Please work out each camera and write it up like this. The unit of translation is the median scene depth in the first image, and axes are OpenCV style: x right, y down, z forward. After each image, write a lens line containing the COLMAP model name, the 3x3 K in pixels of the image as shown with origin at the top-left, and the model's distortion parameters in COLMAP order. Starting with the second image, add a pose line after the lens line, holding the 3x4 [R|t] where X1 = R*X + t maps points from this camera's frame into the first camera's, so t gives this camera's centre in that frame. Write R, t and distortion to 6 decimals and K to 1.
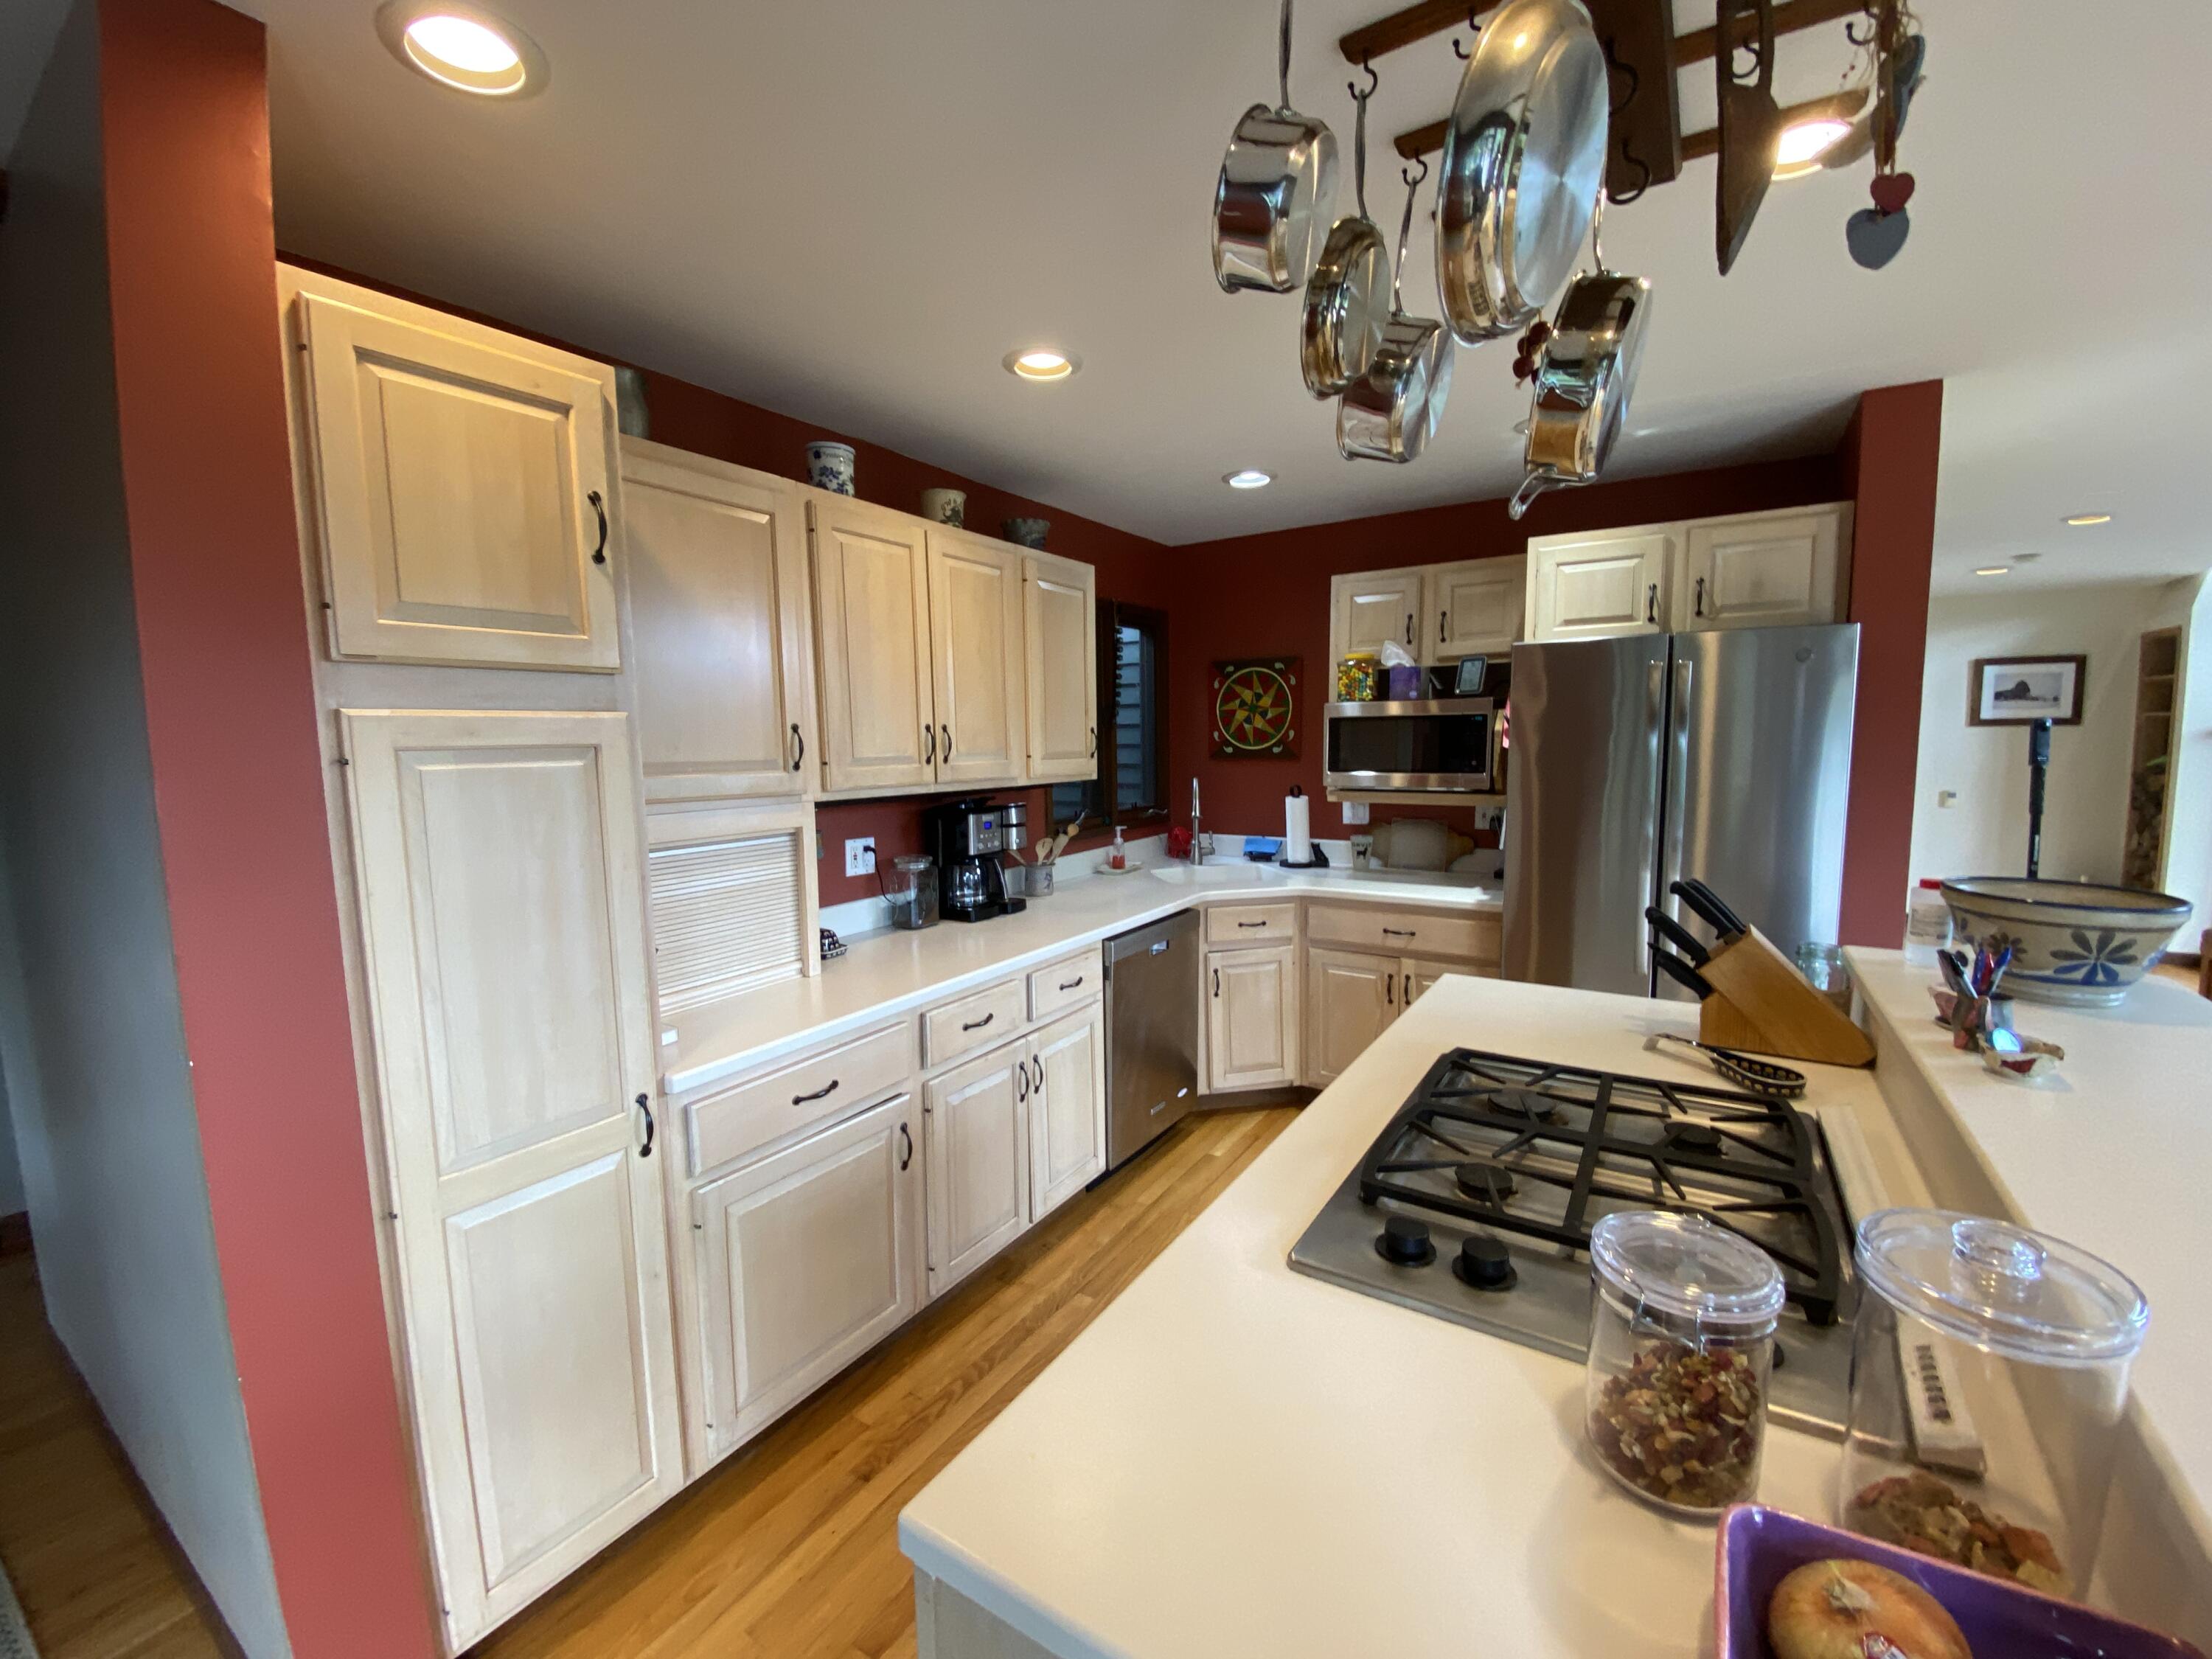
lens RADIAL K [[903.4, 0, 1097.0], [0, 903.4, 831.4], [0, 0, 1]] dist [0.069456, -0.050211]
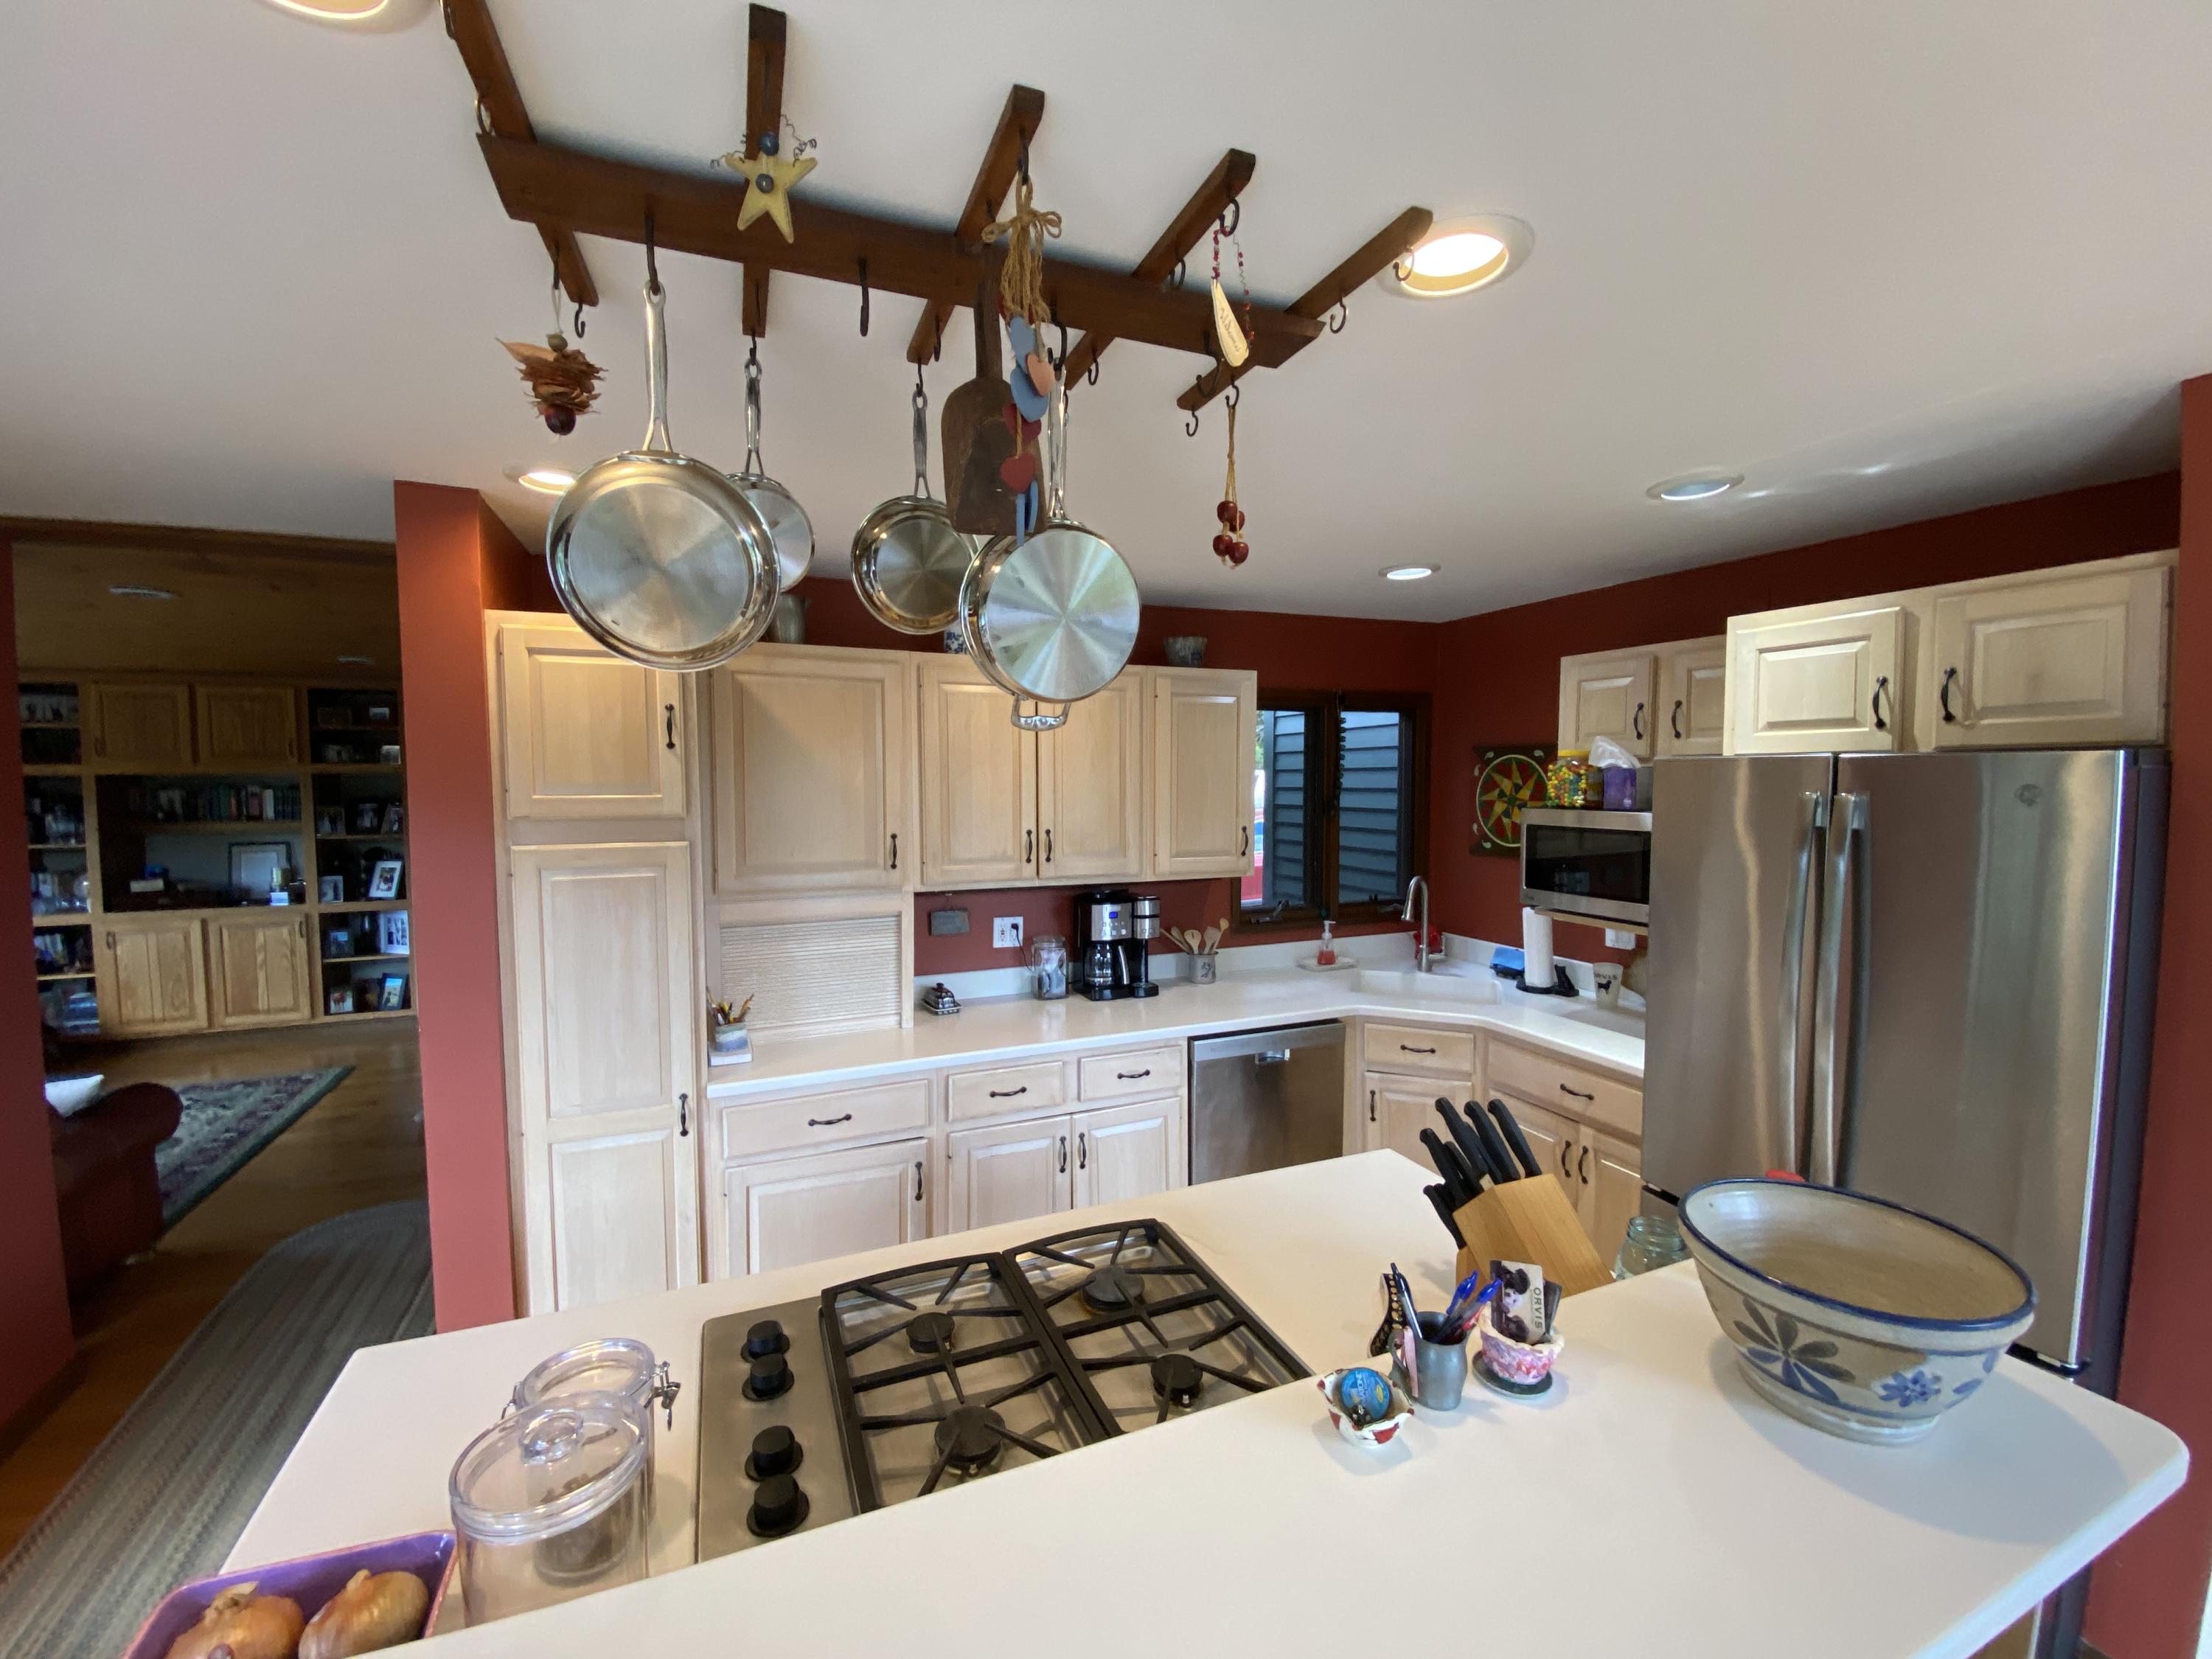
lens RADIAL K [[907.8, 0, 1104.5], [0, 907.8, 826.2], [0, 0, 1]] dist [0.037344, -0.029378]
pose [[0.822508, 0.044569, -0.567004, 0.504893], [-0.069721, 0.997307, -0.022745, -0.091543], [0.564464, 0.058240, 0.823401, 0.075663]]
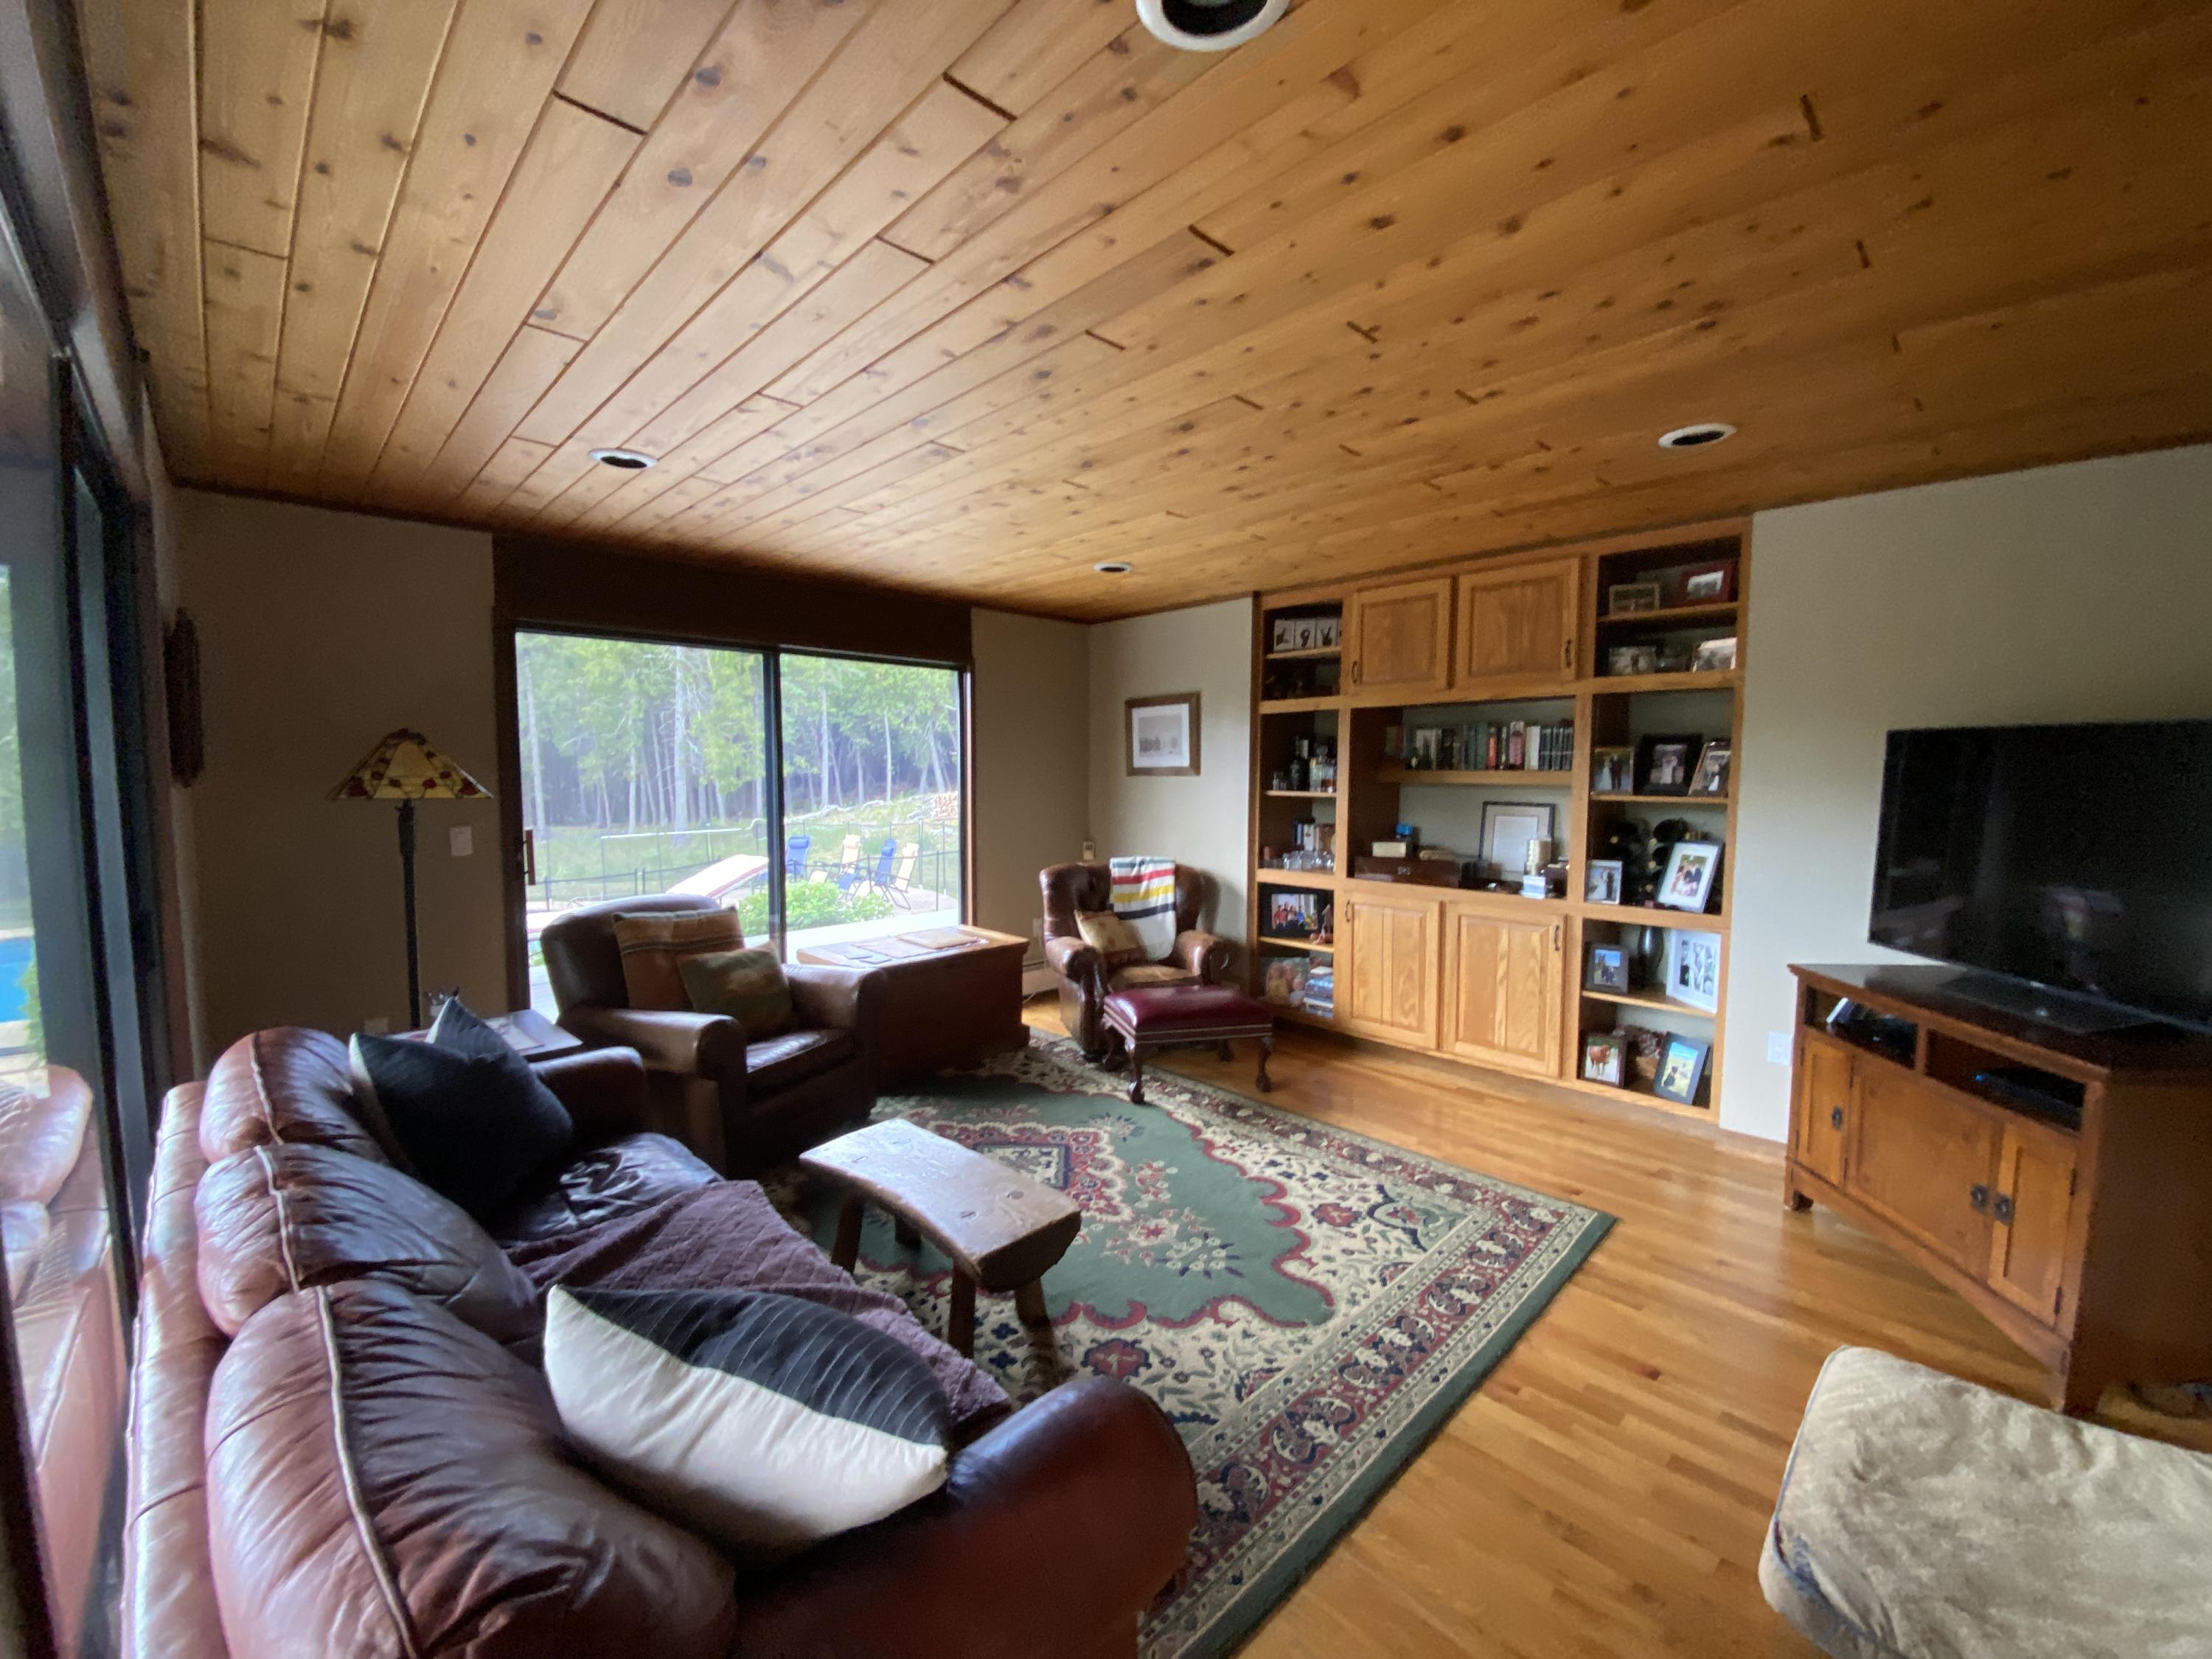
lens RADIAL K [[903.8, 0, 1104.6], [0, 903.8, 832.8], [0, 0, 1]] dist [0.040607, -0.029736]
pose [[-0.226449, 0.083436, -0.970443, -0.716285], [-0.105229, 0.988397, 0.109535, -0.008121], [0.968322, 0.126923, -0.215041, 0.397589]]
